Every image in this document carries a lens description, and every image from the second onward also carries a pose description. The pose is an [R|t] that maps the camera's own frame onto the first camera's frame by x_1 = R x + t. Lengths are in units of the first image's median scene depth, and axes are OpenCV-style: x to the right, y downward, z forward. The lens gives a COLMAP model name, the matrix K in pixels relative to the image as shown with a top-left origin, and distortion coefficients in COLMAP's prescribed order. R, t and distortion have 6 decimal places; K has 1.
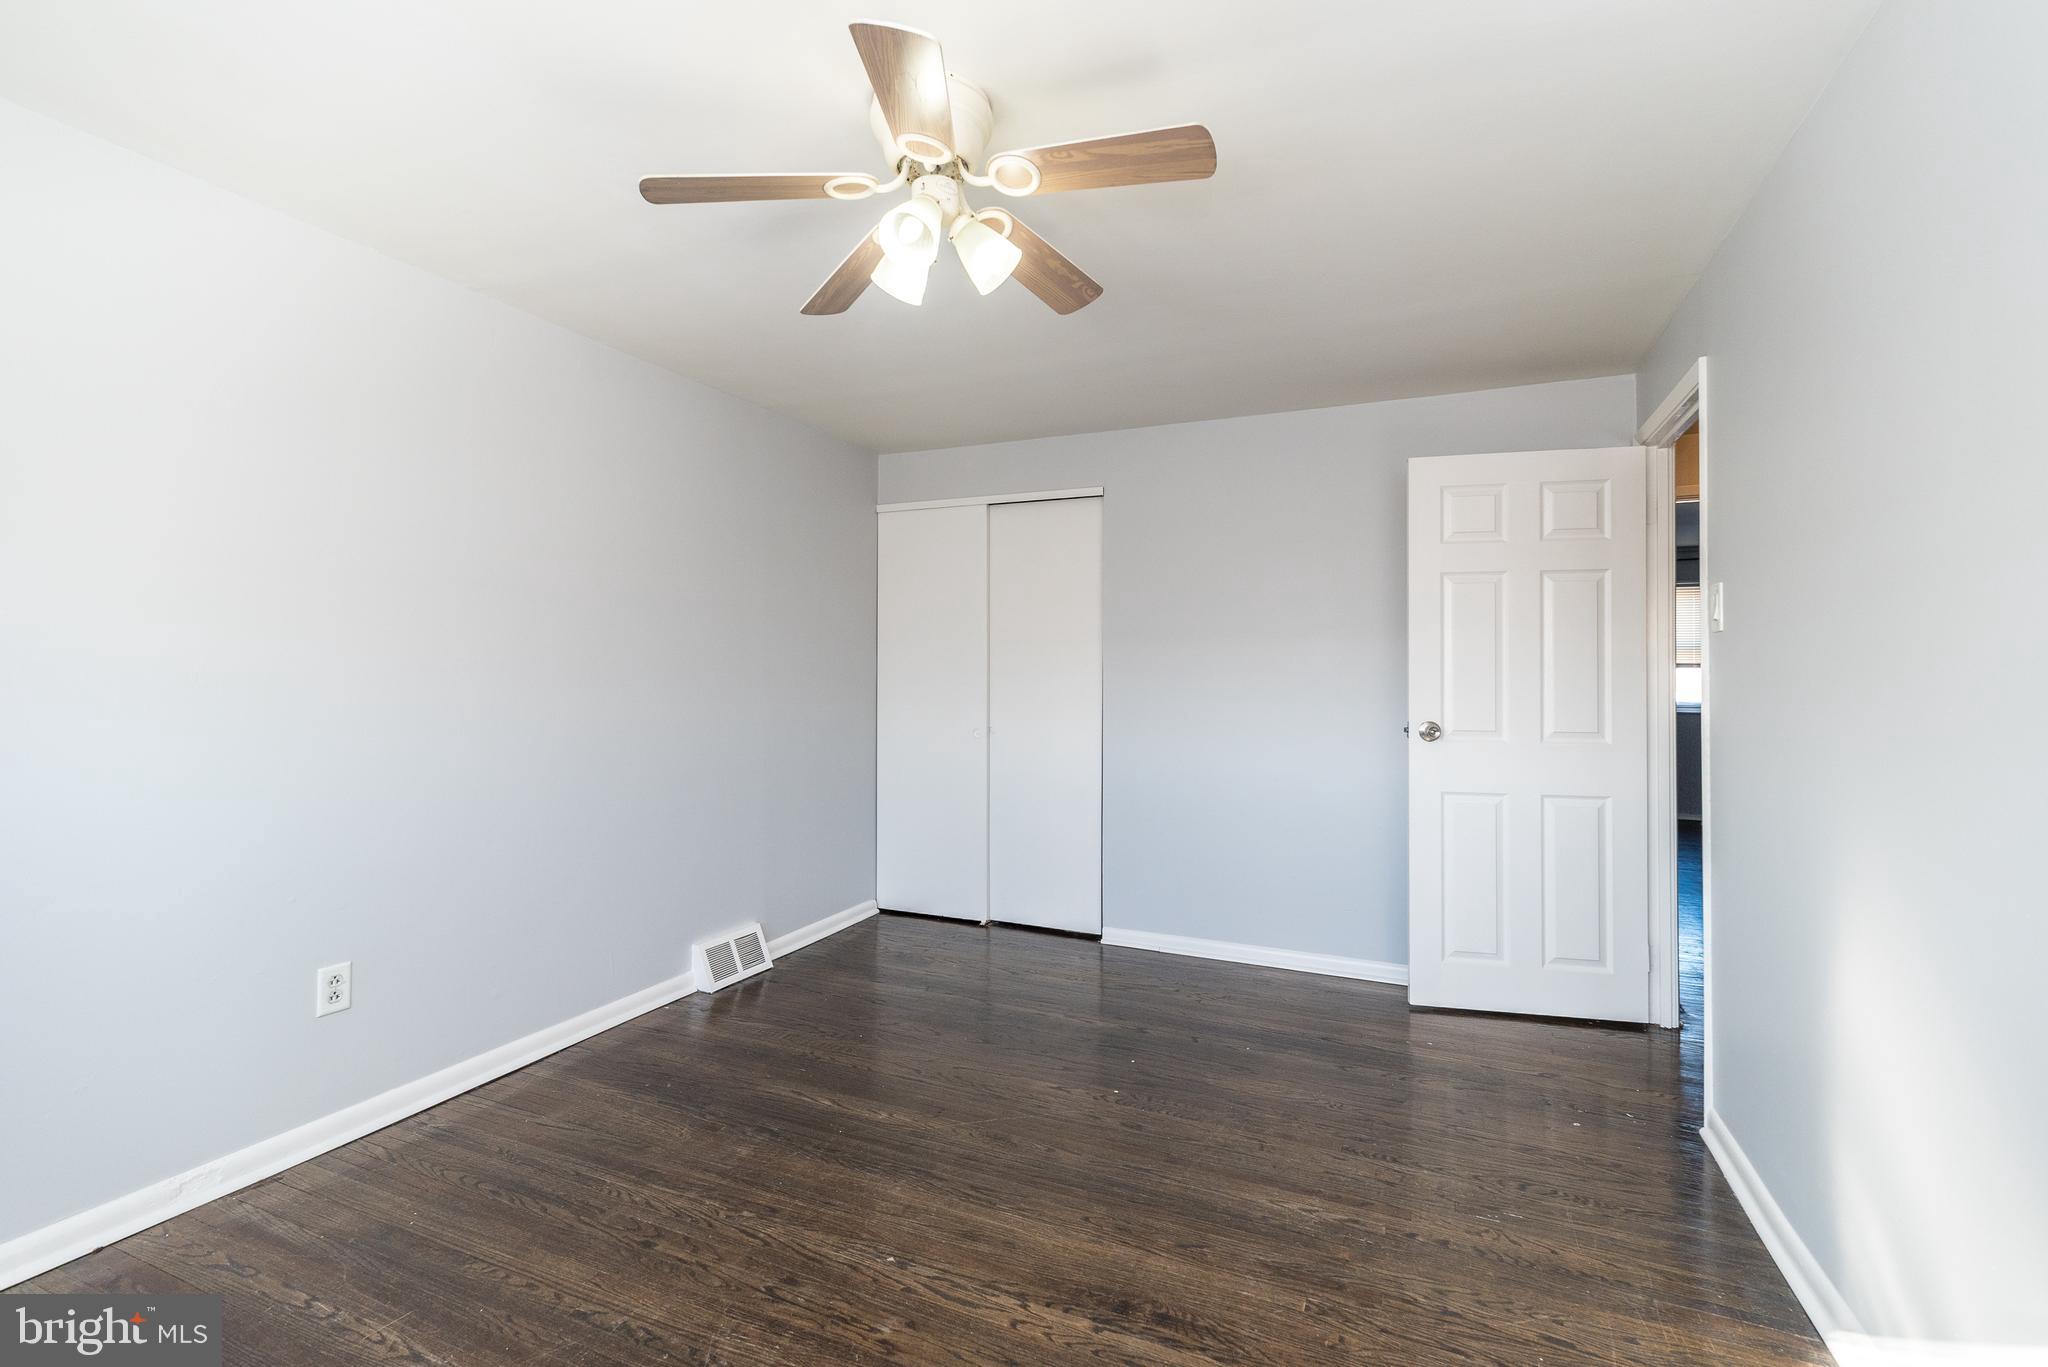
lens RADIAL K [[903.5, 0, 1021.7], [0, 903.5, 675.4], [0, 0, 1]] dist [0.004434, 0.001093]
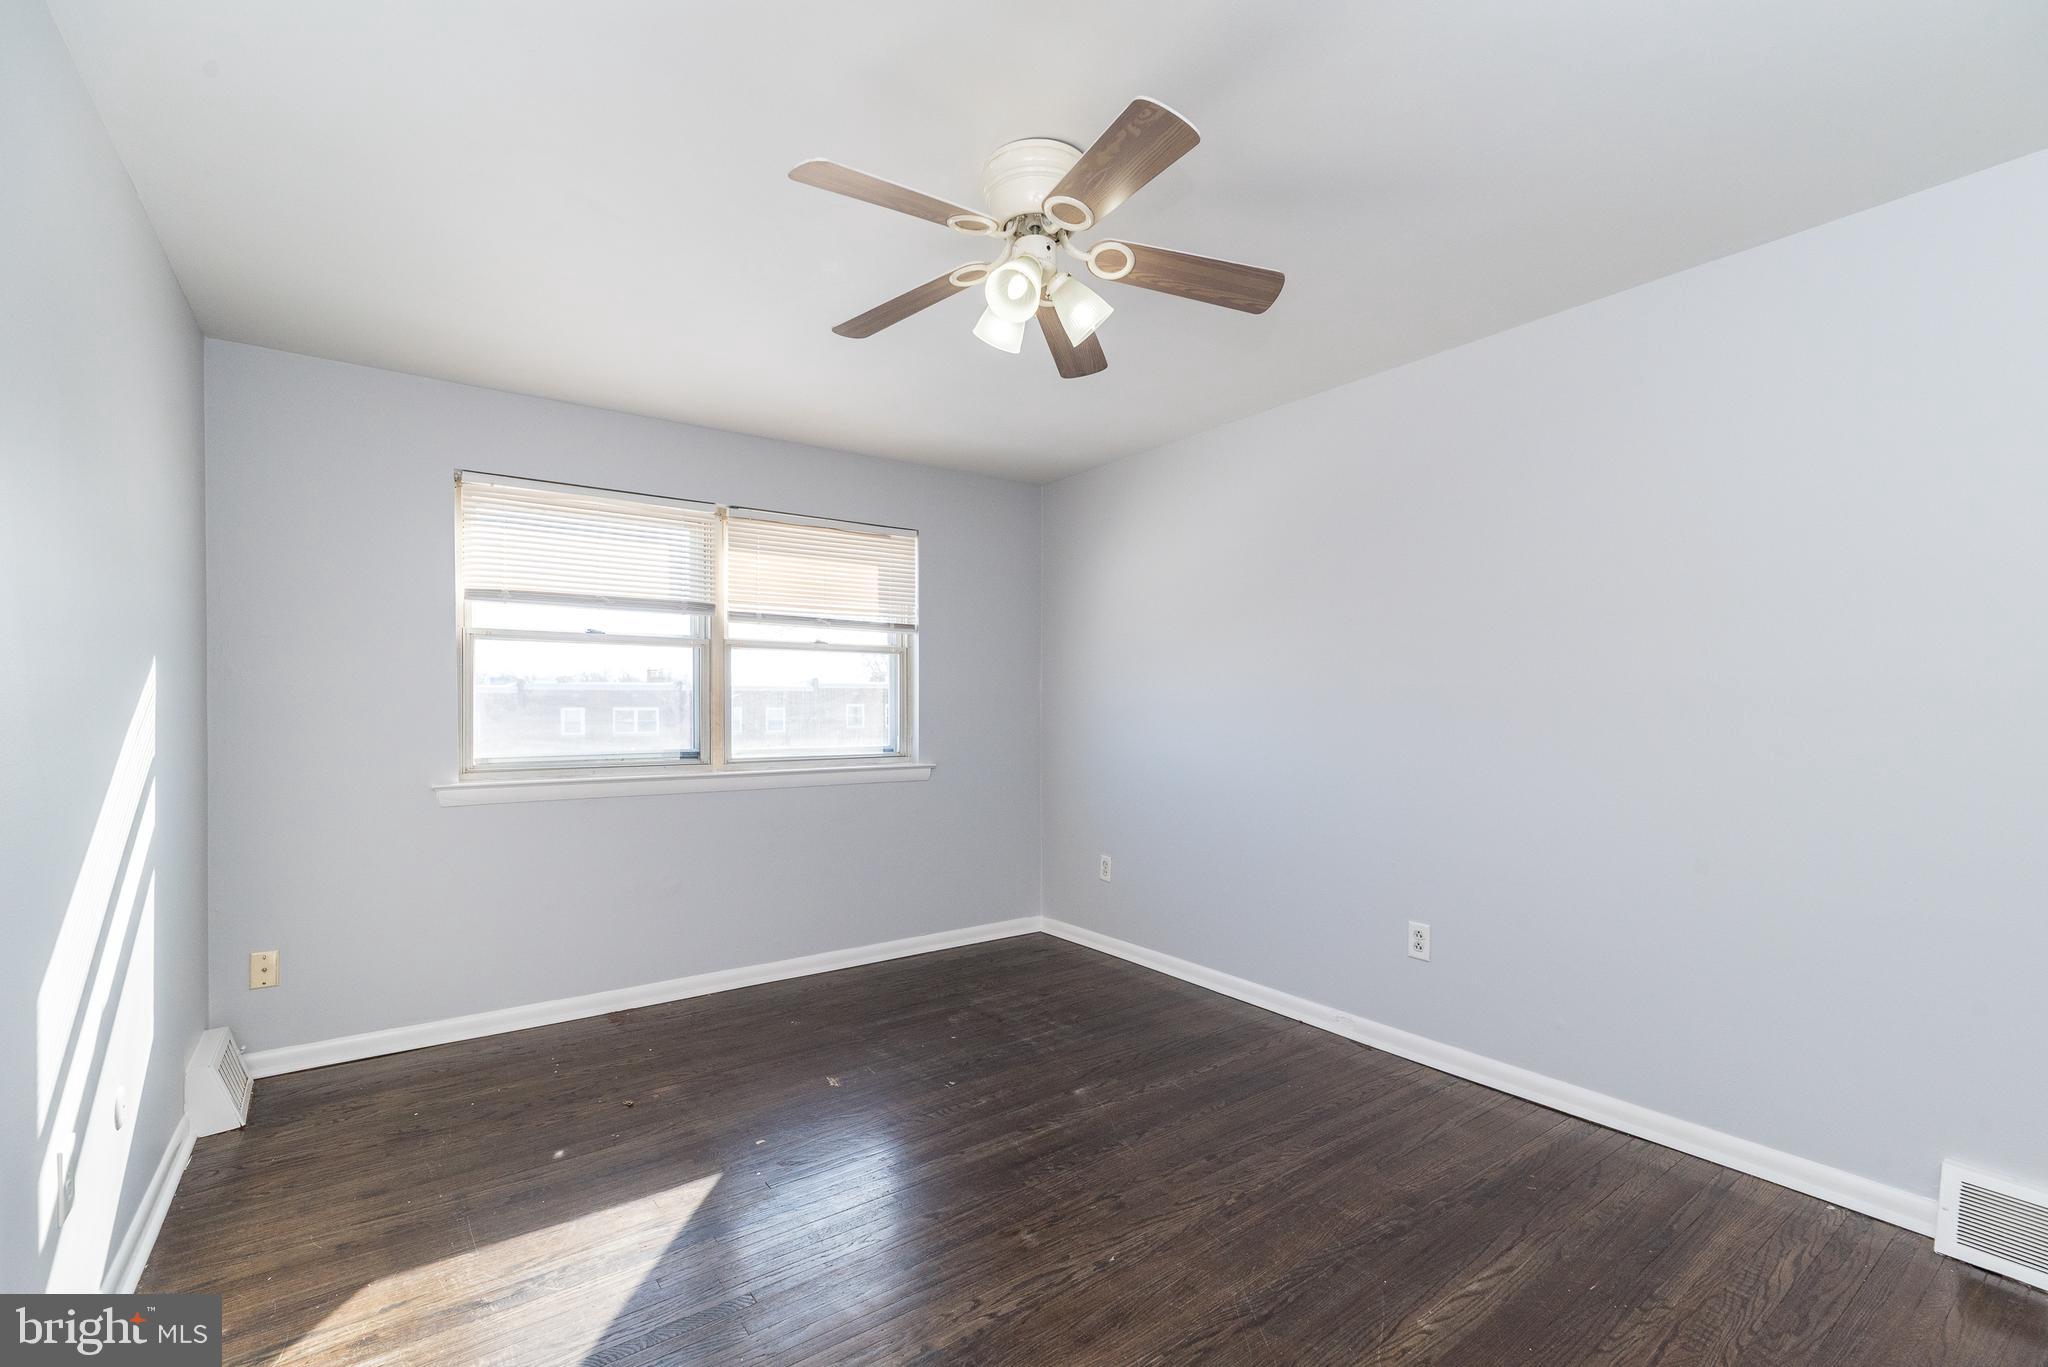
lens RADIAL K [[903.5, 0, 1023.1], [0, 903.5, 715.3], [0, 0, 1]] dist [0.004434, 0.001093]
pose [[-0.508590, 0.003911, -0.861000, 0.652520], [0.001392, 0.999992, 0.003721, 0.016115], [0.861008, 0.000694, -0.508591, 1.179091]]
